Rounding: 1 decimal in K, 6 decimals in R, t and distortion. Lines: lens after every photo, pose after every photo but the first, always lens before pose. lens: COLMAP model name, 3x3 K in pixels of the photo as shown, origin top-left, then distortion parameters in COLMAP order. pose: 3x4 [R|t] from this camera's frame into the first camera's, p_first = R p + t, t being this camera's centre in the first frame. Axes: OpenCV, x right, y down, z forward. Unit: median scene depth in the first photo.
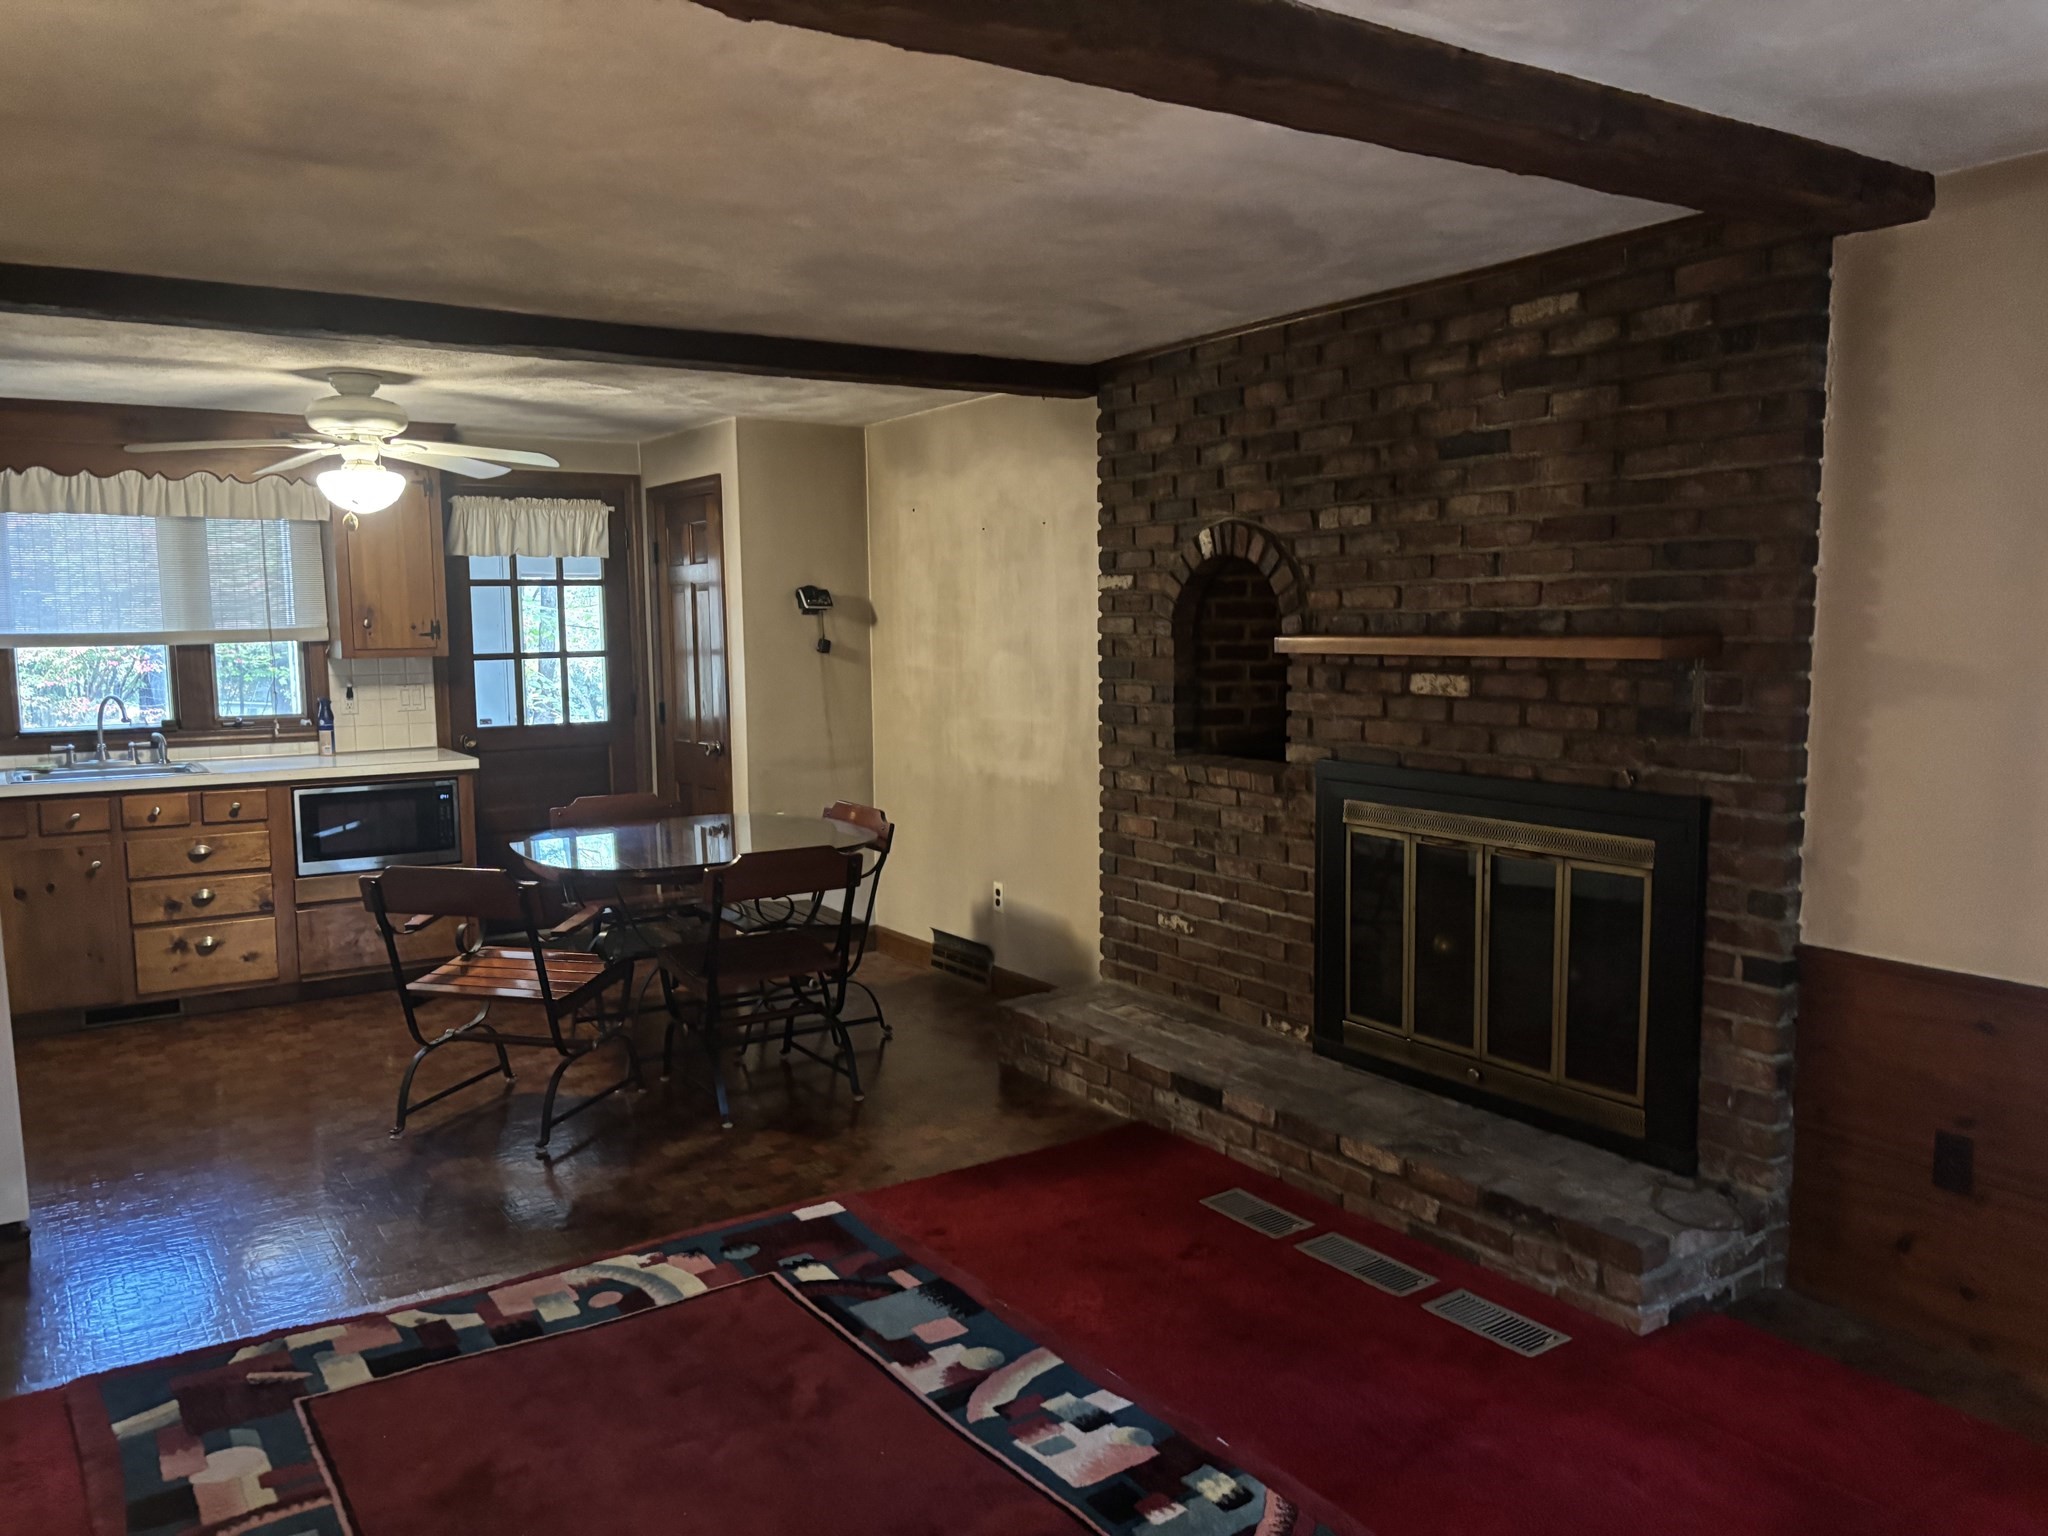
lens RADIAL K [[1570.3, 0, 1029.2], [0, 1570.3, 772.8], [0, 0, 1]] dist [0.067099, -0.074031]
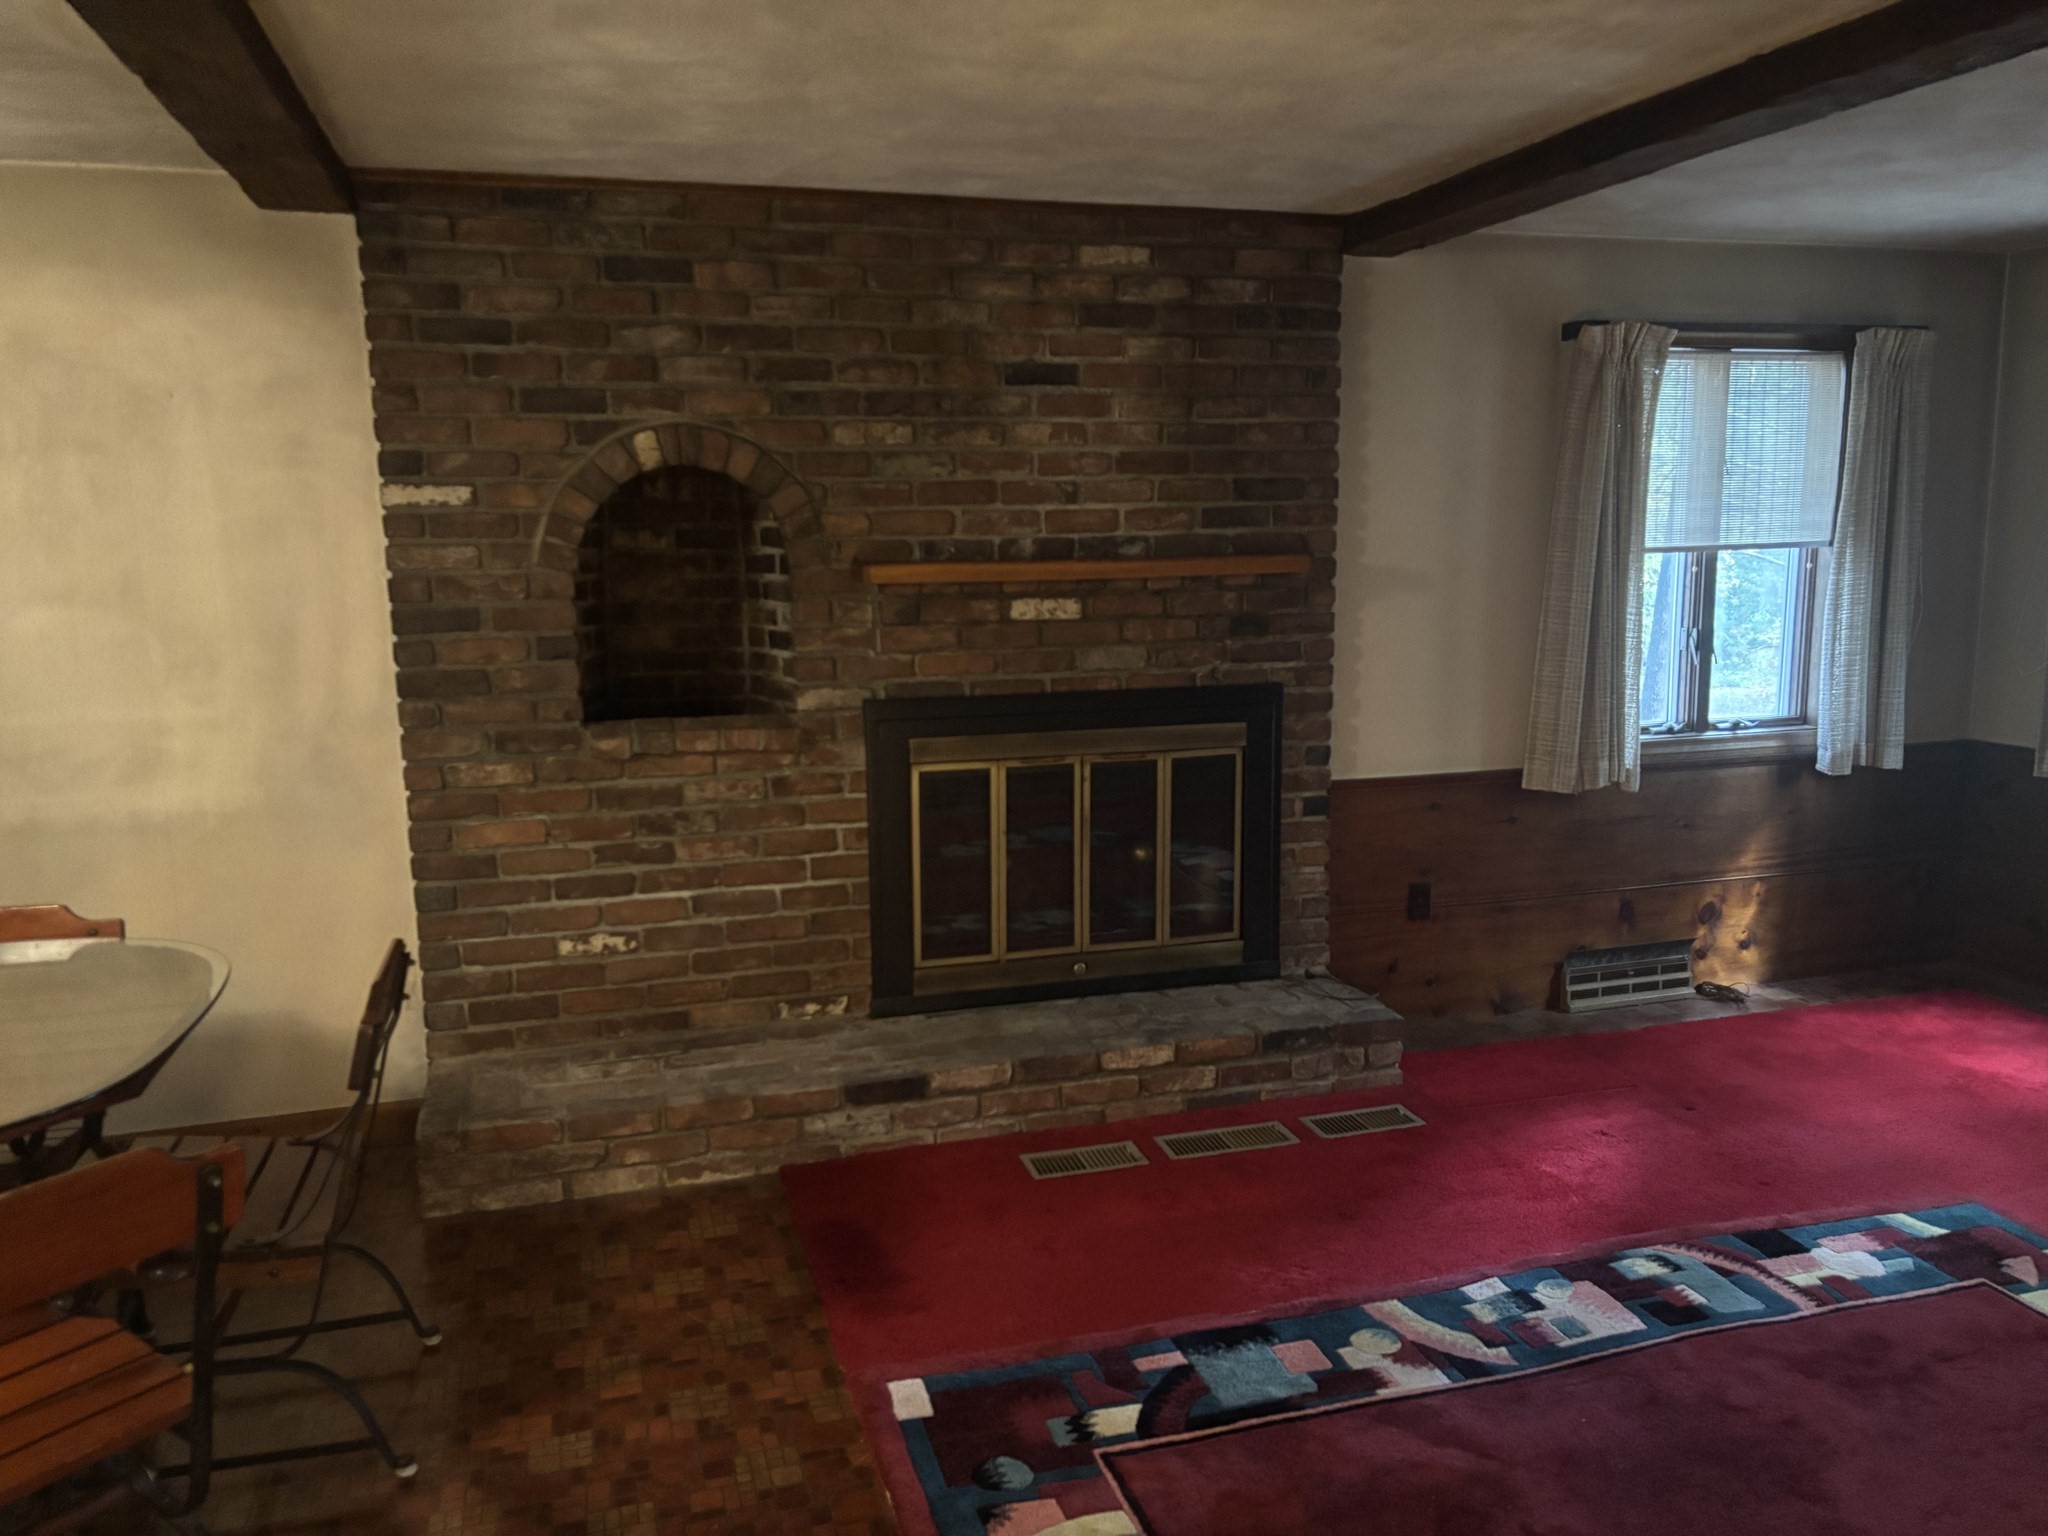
lens RADIAL K [[1570.3, 0, 1033.2], [0, 1570.3, 783.3], [0, 0, 1]] dist [0.067099, -0.074031]
pose [[0.277482, -0.147148, 0.949395, -0.736169], [0.107193, 0.986773, 0.121612, -0.069065], [-0.954732, 0.068023, 0.289584, 0.722662]]
